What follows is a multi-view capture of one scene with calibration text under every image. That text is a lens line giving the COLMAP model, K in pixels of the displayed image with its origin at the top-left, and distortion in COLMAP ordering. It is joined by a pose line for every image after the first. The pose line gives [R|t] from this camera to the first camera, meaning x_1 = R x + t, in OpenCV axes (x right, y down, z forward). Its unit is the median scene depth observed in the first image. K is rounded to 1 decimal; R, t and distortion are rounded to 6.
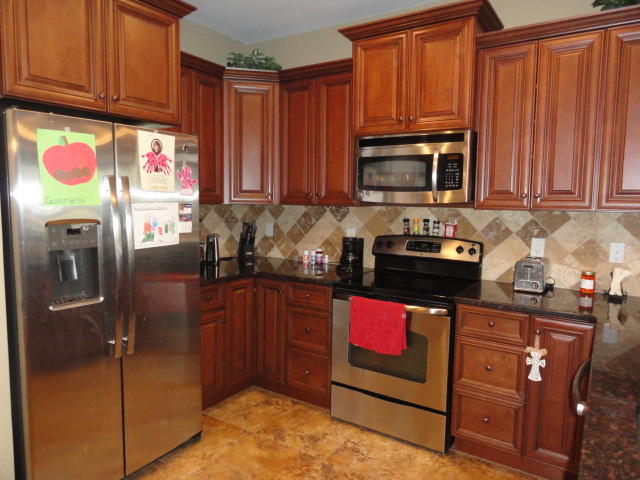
lens RADIAL K [[441.0, 0, 320.7], [0, 441.0, 238.8], [0, 0, 1]] dist [-0.003101, 0.000508]
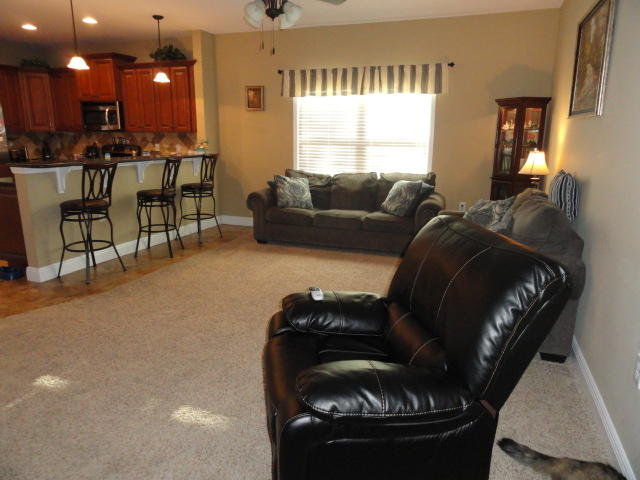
lens RADIAL K [[441.0, 0, 326.4], [0, 441.0, 234.8], [0, 0, 1]] dist [-0.003101, 0.000508]
pose [[0.975140, -0.052697, 0.215231, 0.938951], [0.023958, 0.990689, 0.134017, 0.220781], [-0.220289, -0.125529, 0.967324, -1.914426]]
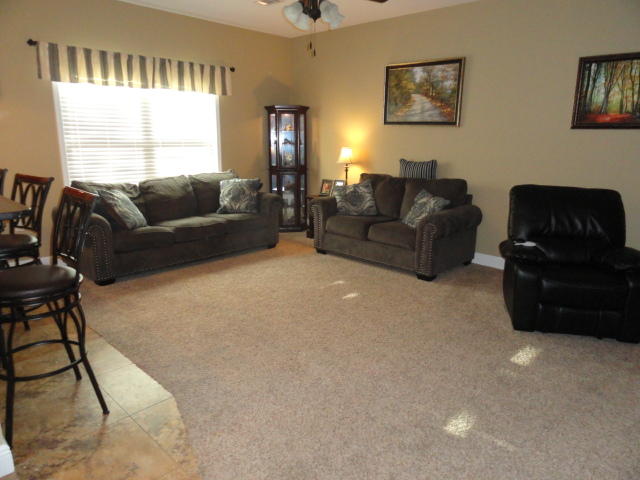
lens RADIAL K [[441.0, 0, 314.2], [0, 441.0, 241.6], [0, 0, 1]] dist [-0.003101, 0.000508]
pose [[0.204807, -0.245056, 0.947630, -0.250040], [0.075762, 0.969216, 0.234264, 0.075468], [-0.975866, 0.023815, 0.217068, -0.811537]]
